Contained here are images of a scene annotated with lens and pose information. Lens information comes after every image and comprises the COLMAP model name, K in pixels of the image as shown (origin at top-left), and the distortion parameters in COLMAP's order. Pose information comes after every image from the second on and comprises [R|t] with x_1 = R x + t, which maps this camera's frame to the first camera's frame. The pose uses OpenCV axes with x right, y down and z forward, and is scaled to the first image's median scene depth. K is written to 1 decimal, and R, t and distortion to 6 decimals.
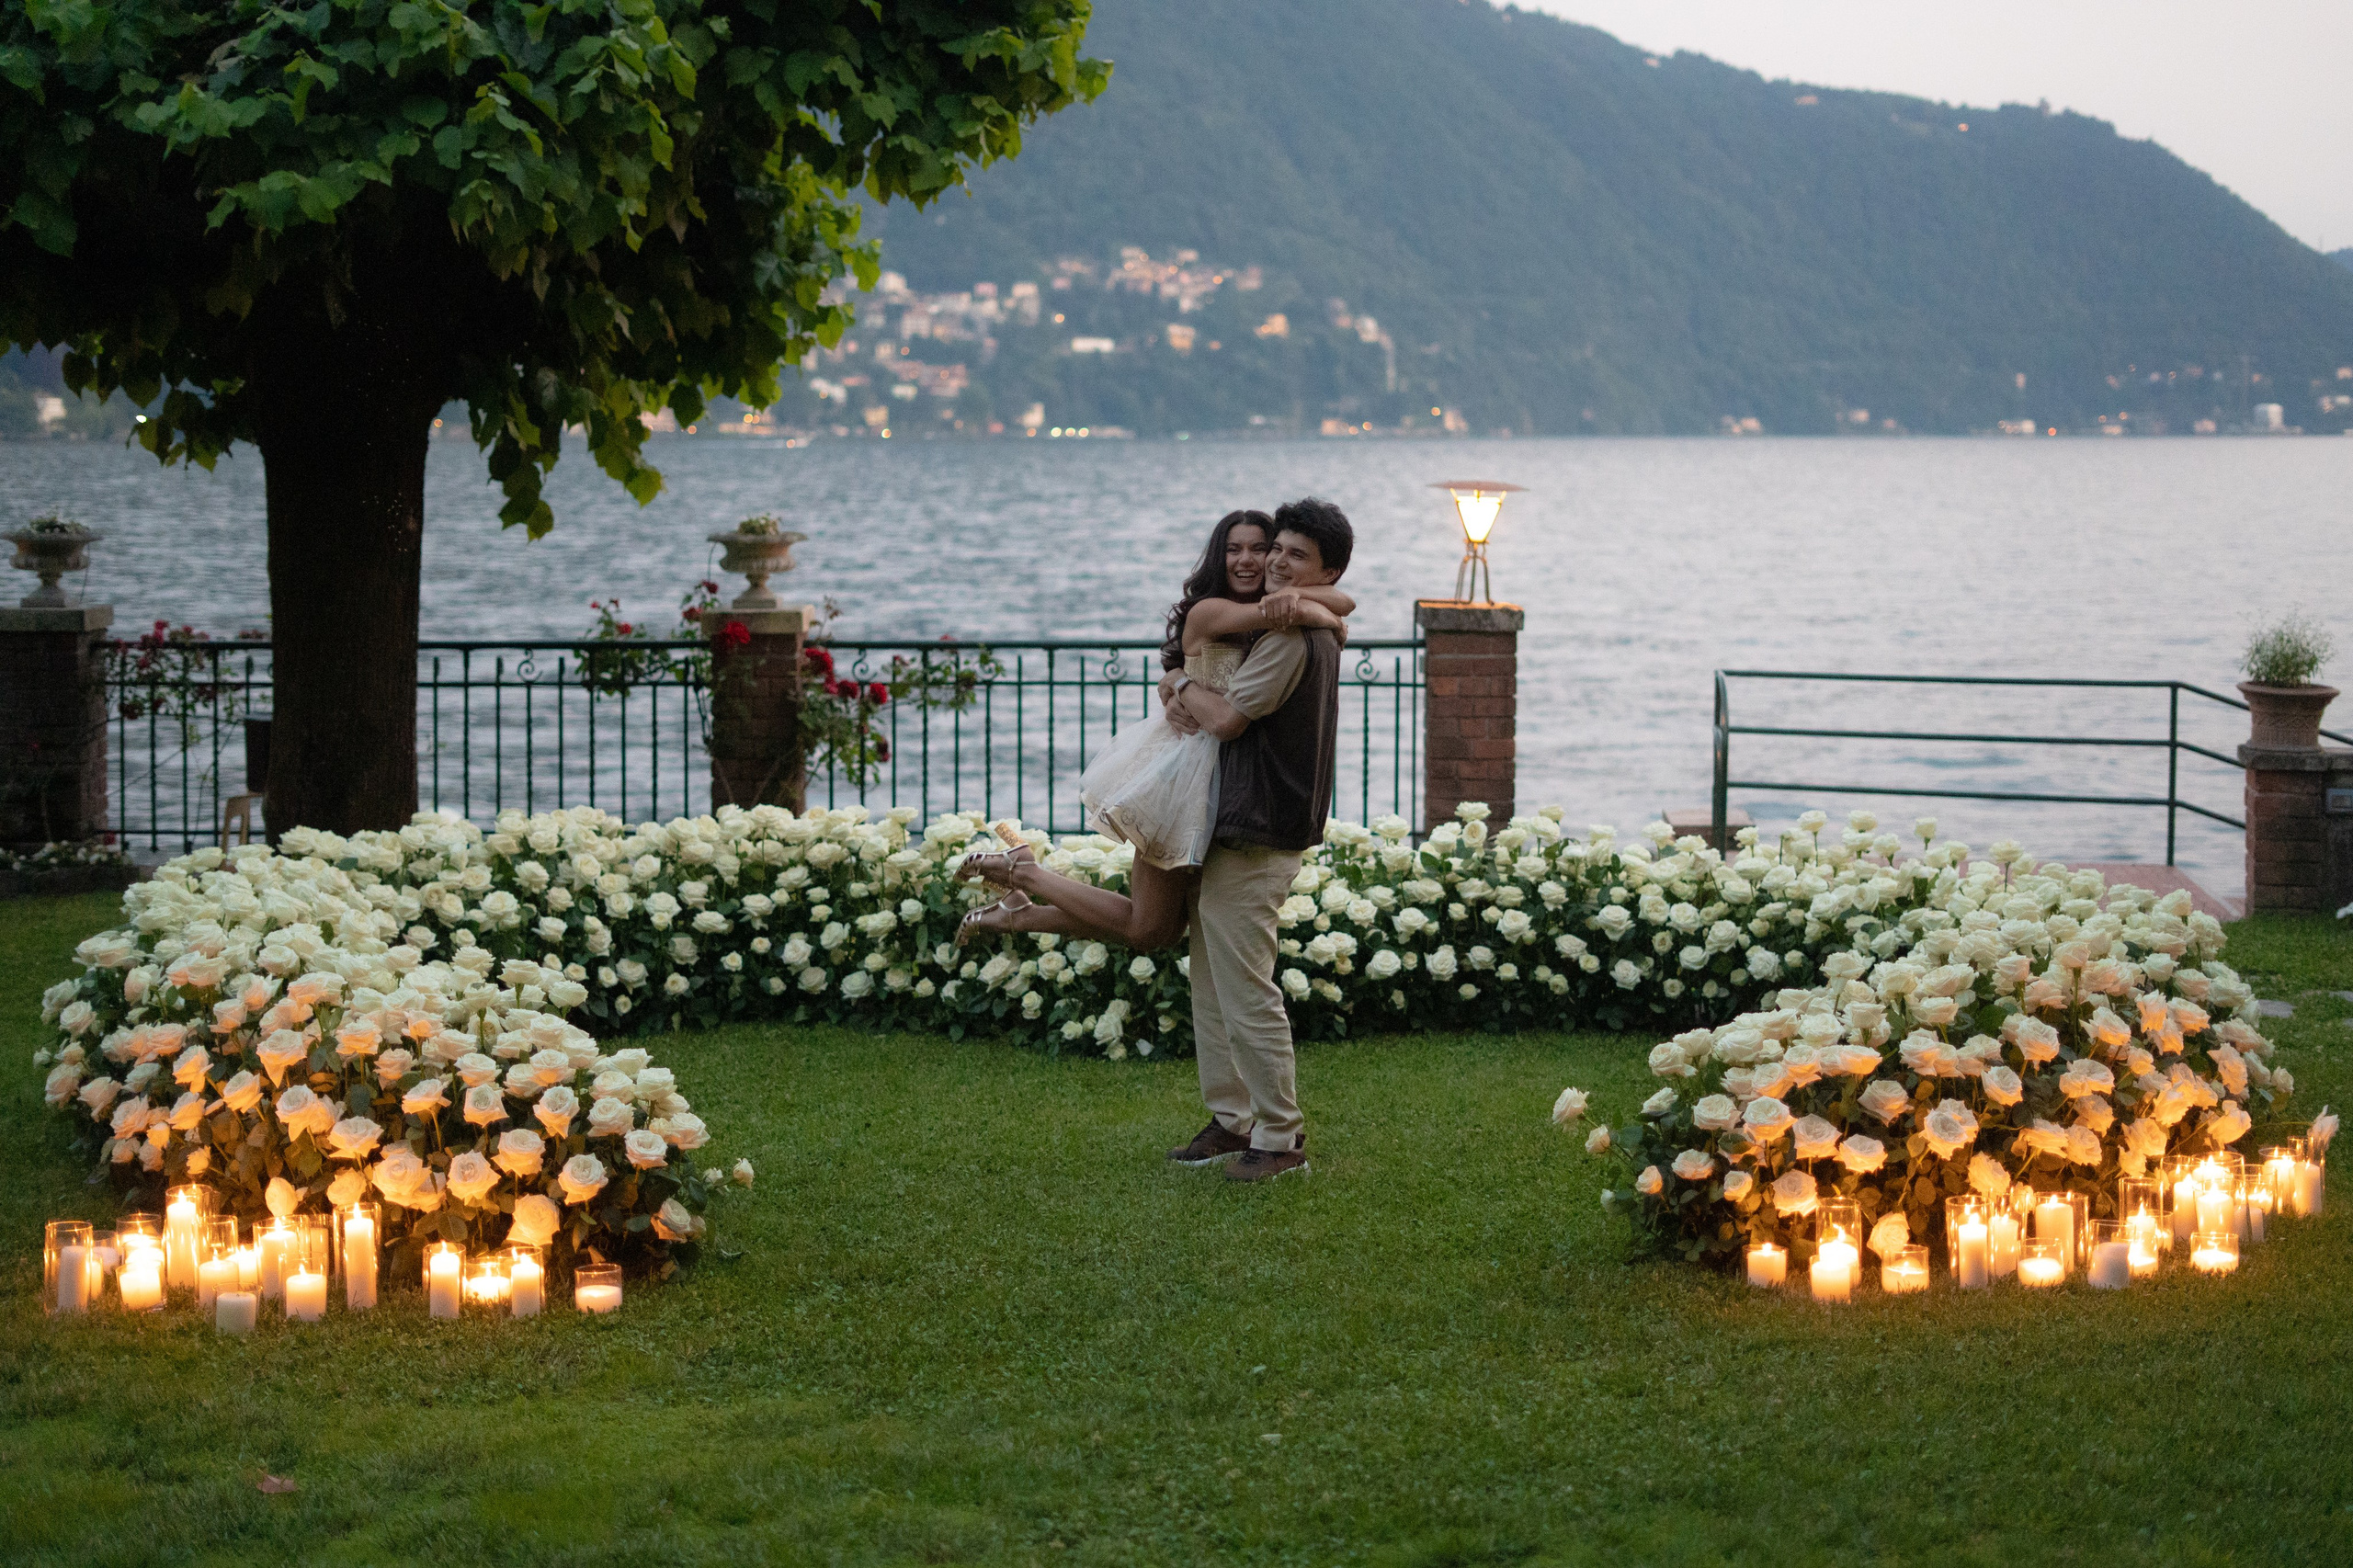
lens RADIAL K [[3795.8, 0, 1176.5], [0, 3795.8, 784.0], [0, 0, 1]] dist [-0.072737, 0.096429]
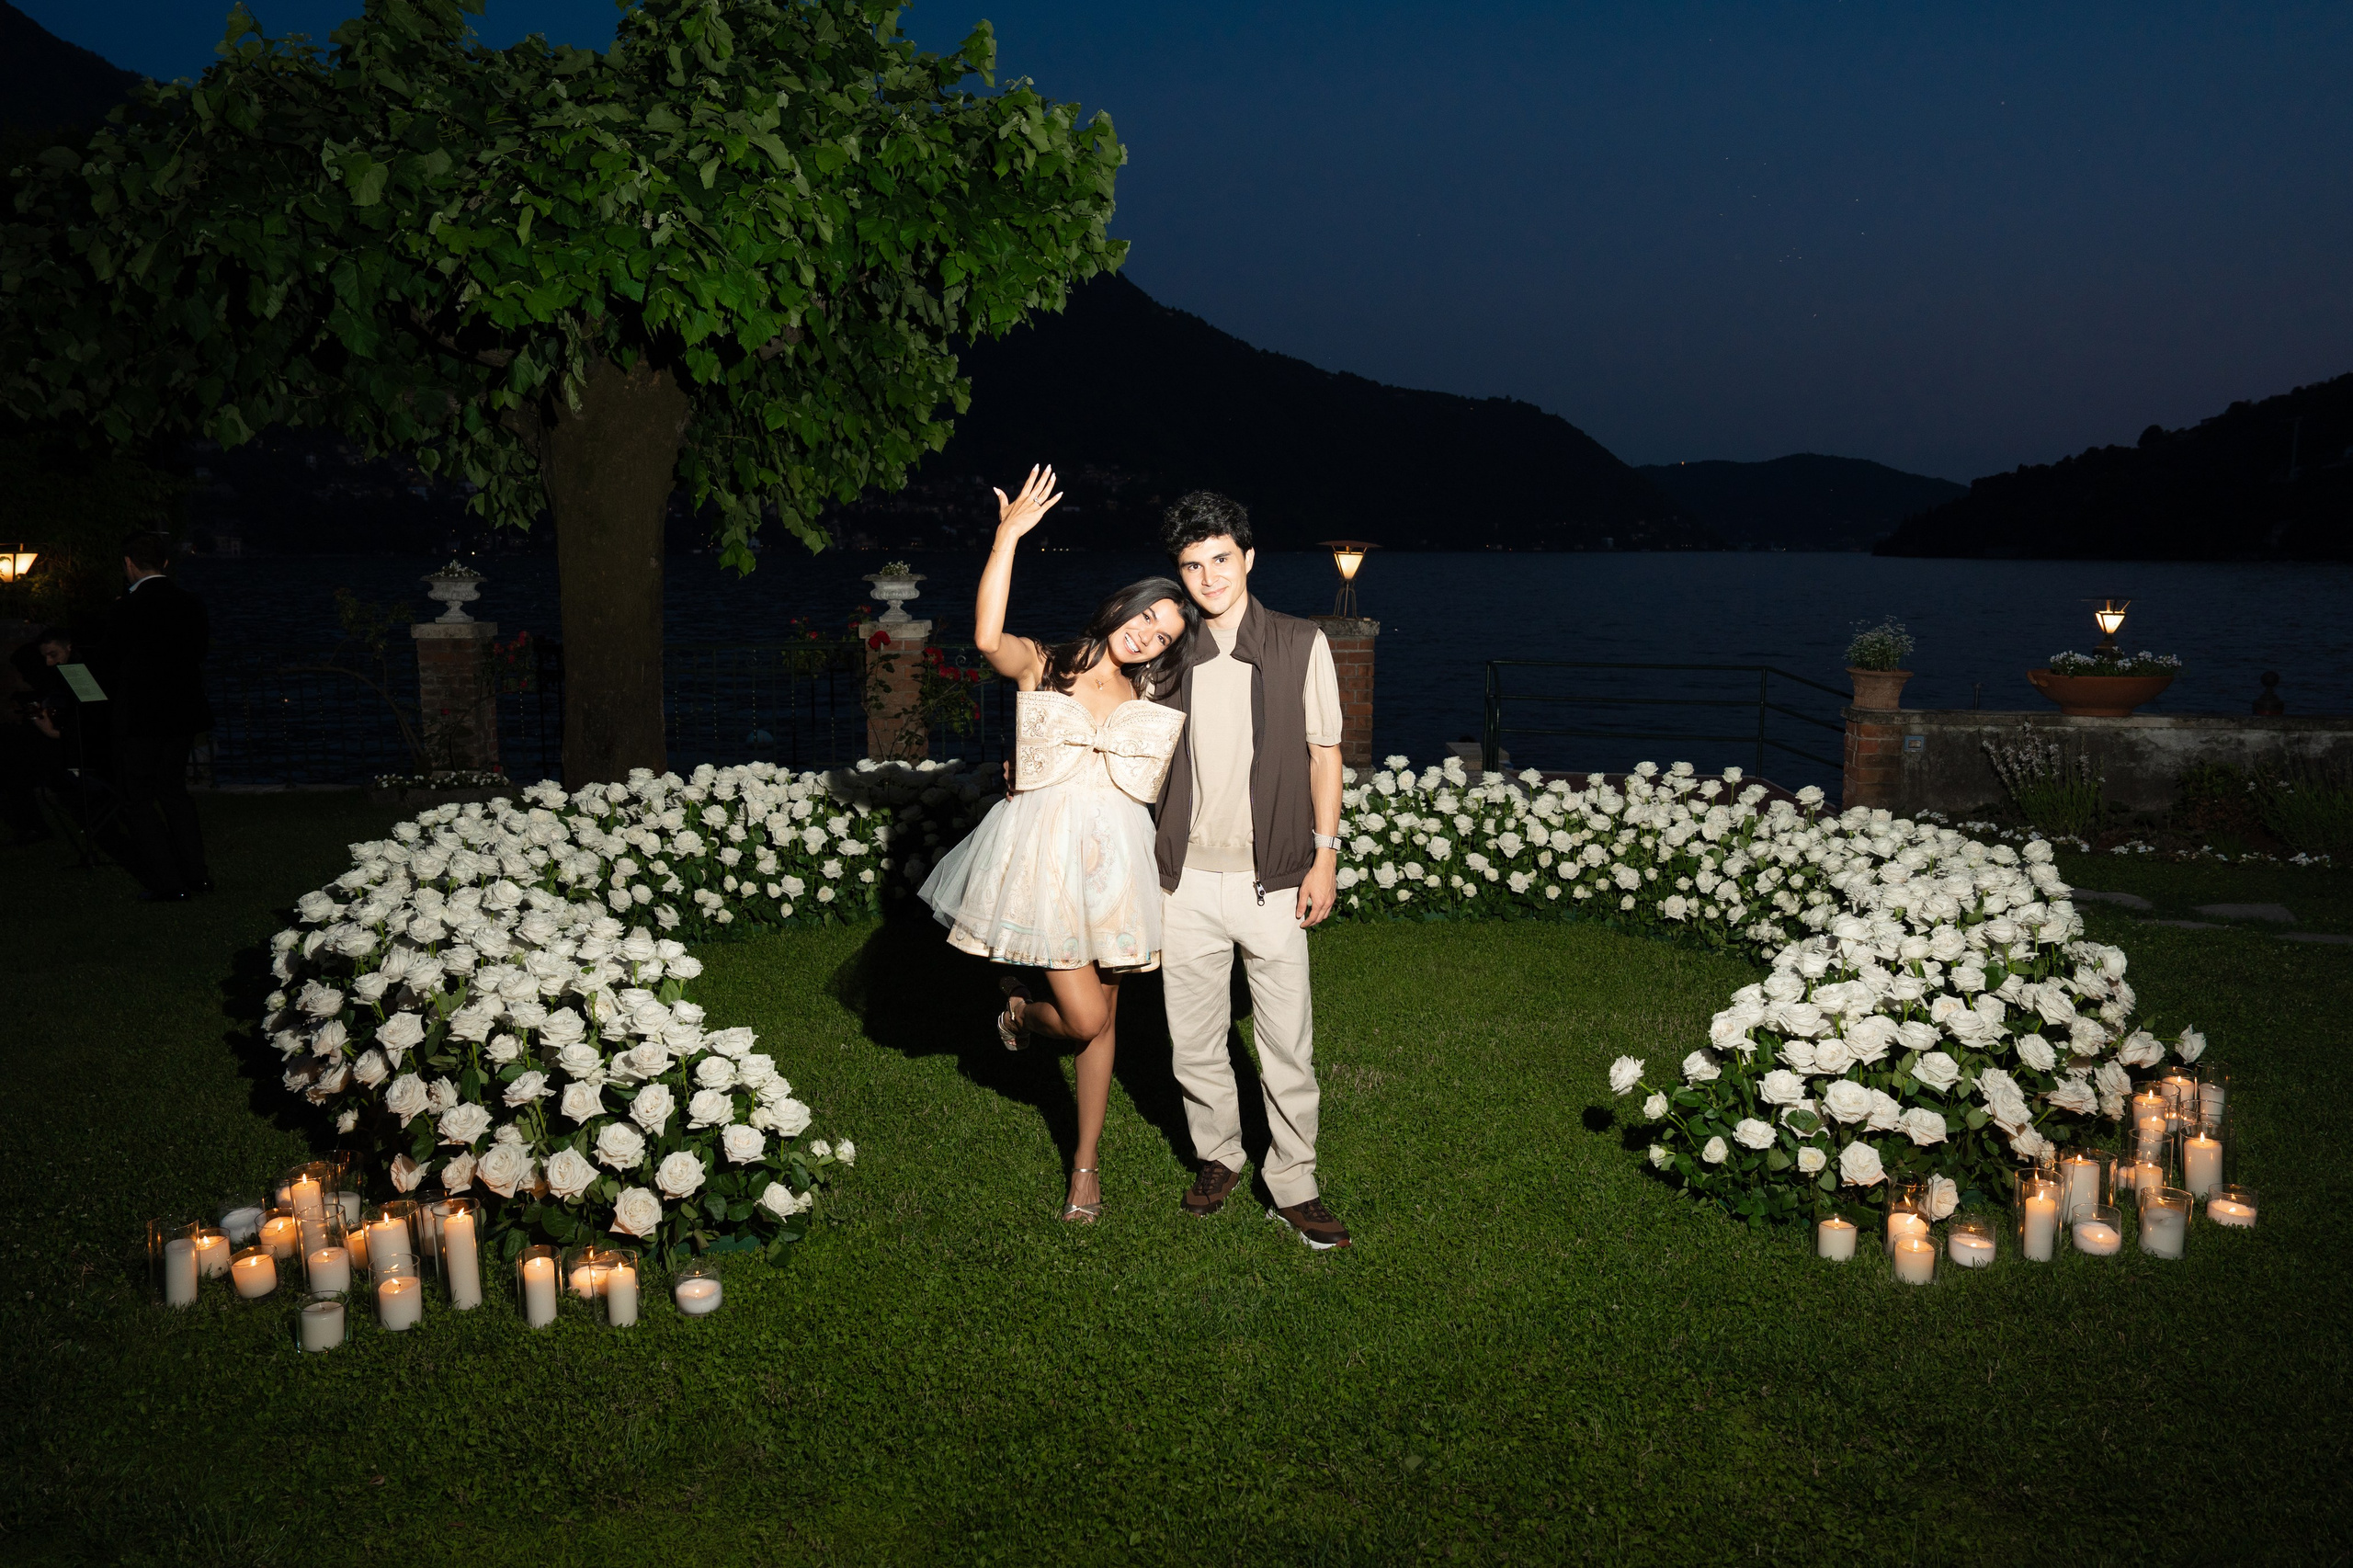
lens RADIAL K [[1527.3, 0, 1218.0], [0, 1527.3, 786.3], [0, 0, 1]] dist [-0.028779, 0.001235]
pose [[0.996682, -0.009814, 0.080802, -0.035386], [0.005515, 0.998565, 0.053260, -0.015104], [-0.081208, -0.052638, 0.995306, 0.451090]]
